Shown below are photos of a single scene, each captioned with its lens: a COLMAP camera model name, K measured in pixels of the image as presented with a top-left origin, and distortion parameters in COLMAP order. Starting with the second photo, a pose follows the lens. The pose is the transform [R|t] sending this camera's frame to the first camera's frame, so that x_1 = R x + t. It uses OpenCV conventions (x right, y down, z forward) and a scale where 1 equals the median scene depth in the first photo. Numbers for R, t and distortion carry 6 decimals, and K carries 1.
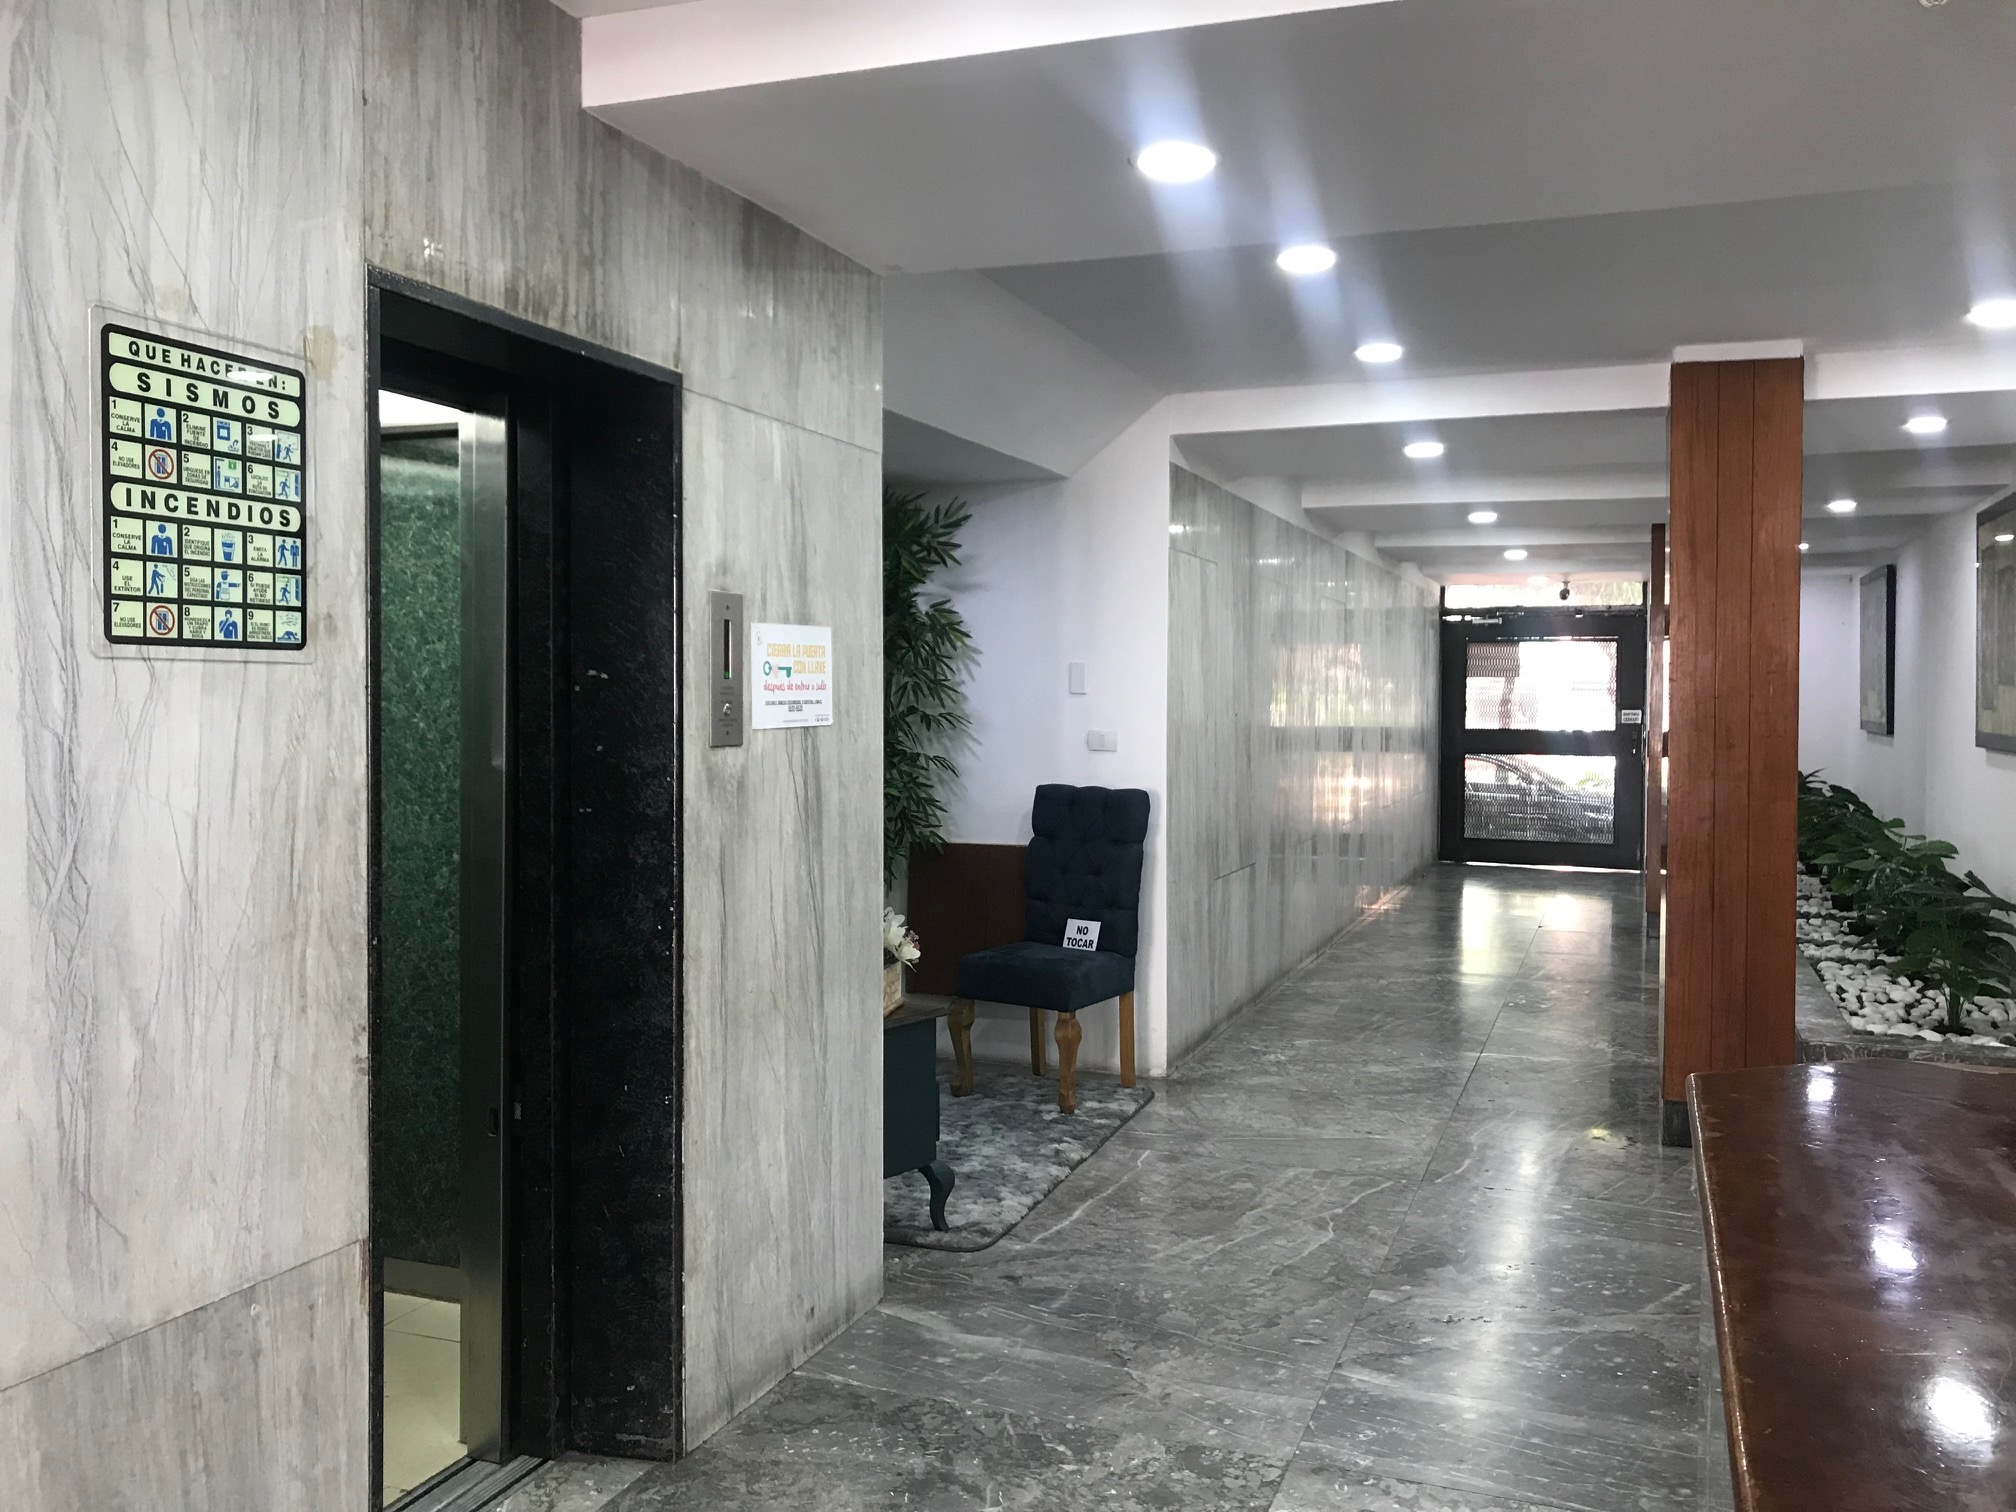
lens RADIAL K [[1625.8, 0, 1008.0], [0, 1625.8, 756.0], [0, 0, 1]] dist [0.005424, 0.003333]
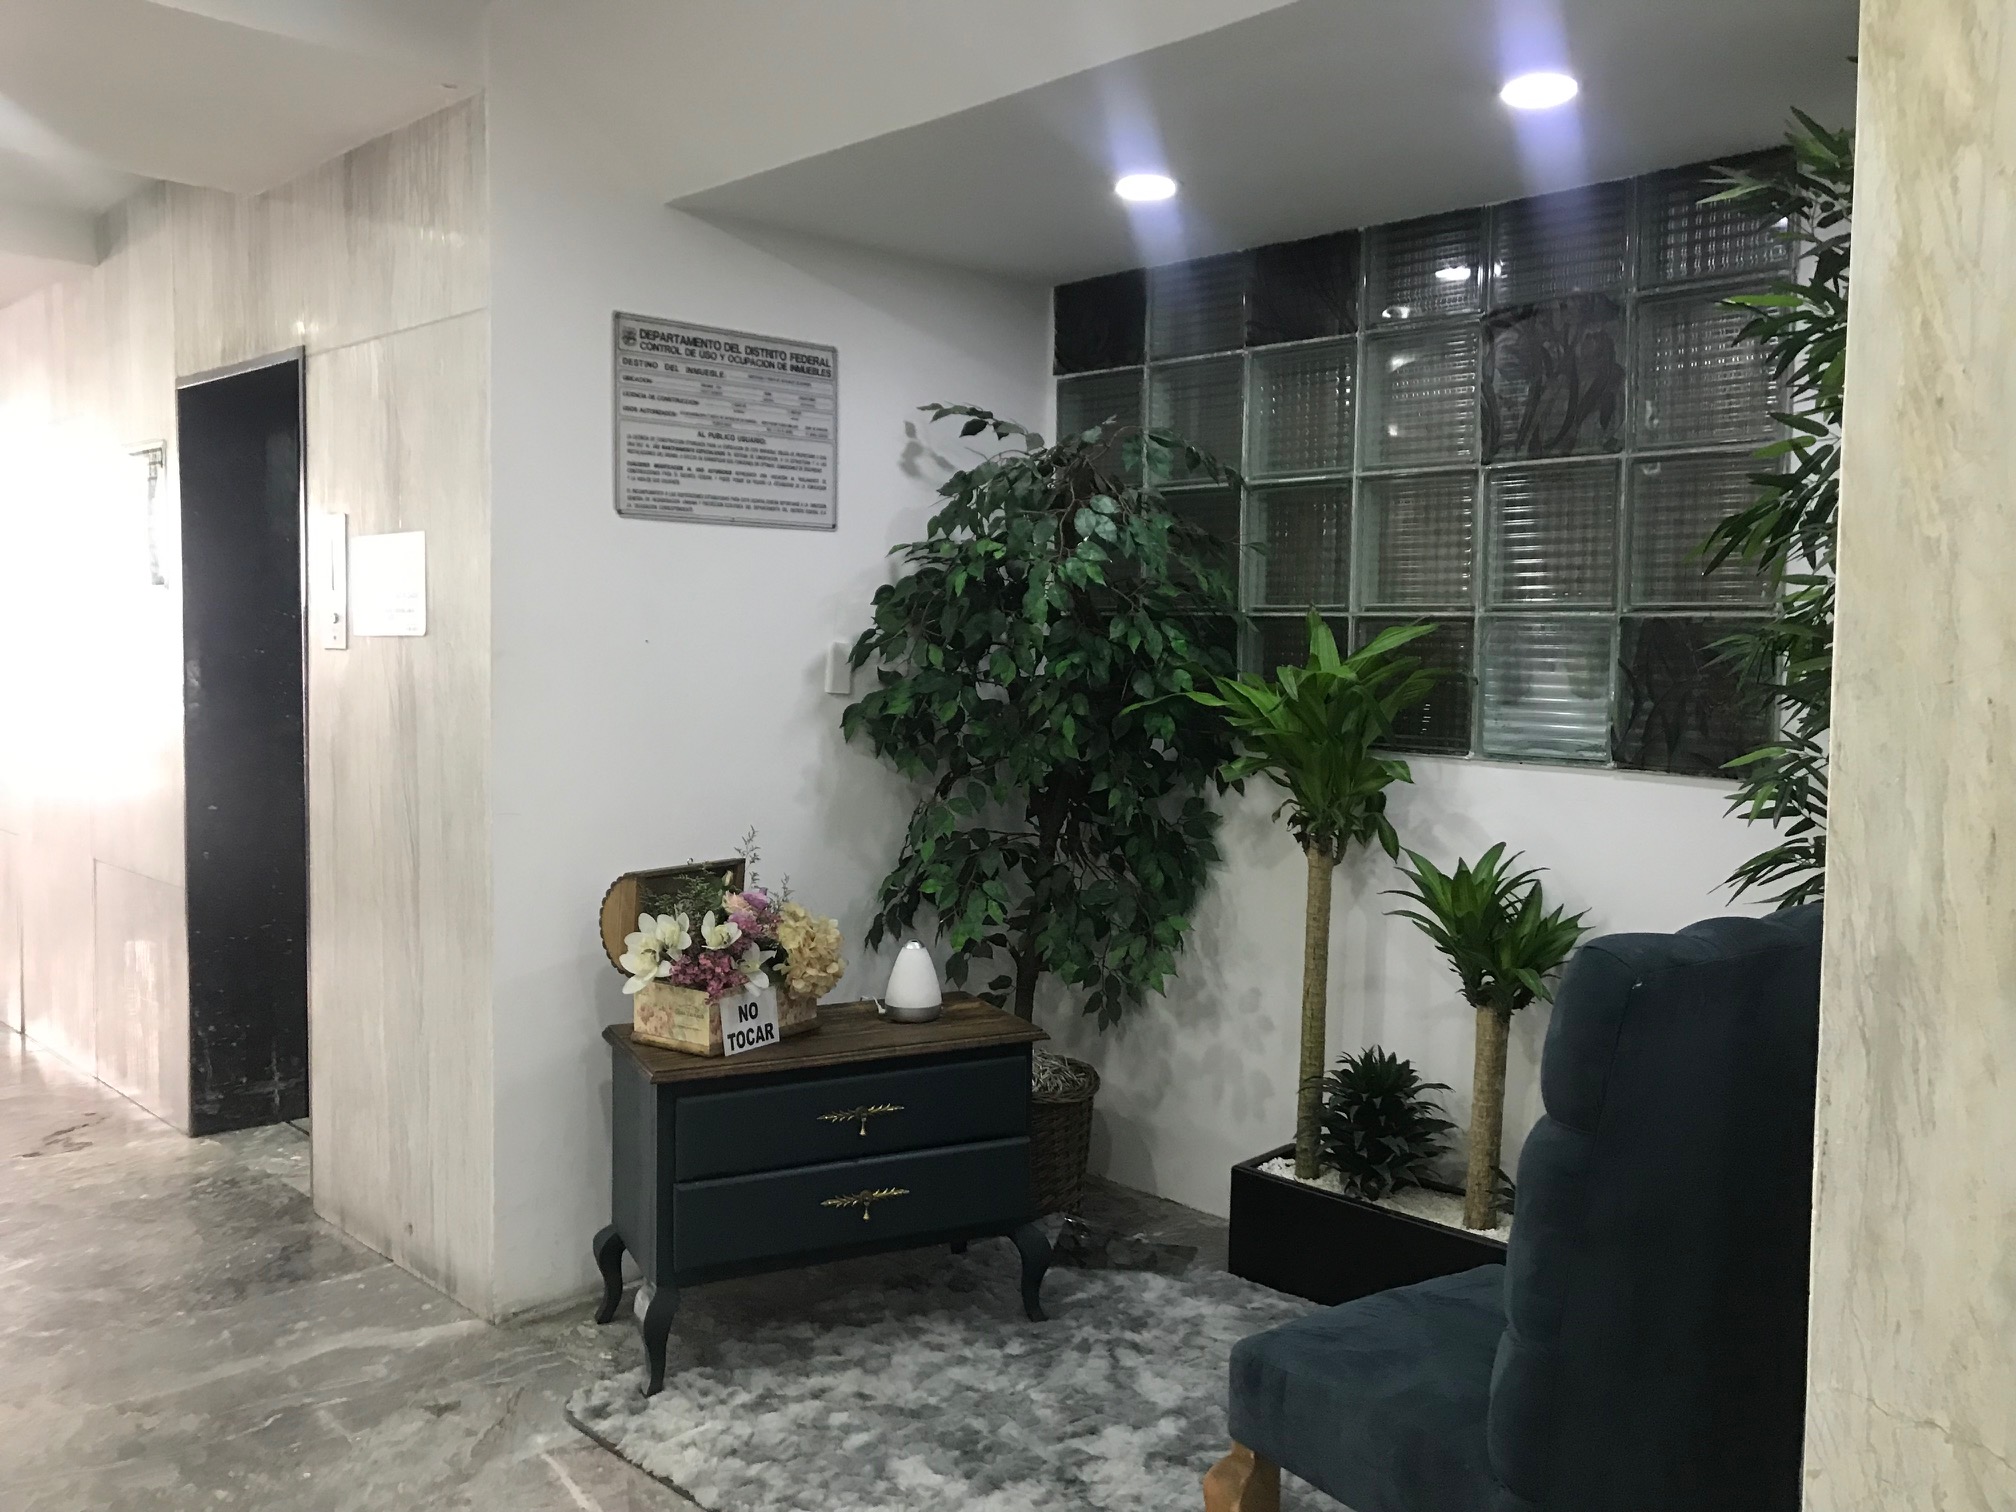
lens RADIAL K [[1625.8, 0, 1008.0], [0, 1625.8, 756.0], [0, 0, 1]] dist [0.005424, 0.003333]
pose [[-0.398964, 0.055618, -0.915278, 0.600421], [-0.051454, 0.995228, 0.082904, -0.044041], [0.915522, 0.080170, -0.394199, 1.633413]]
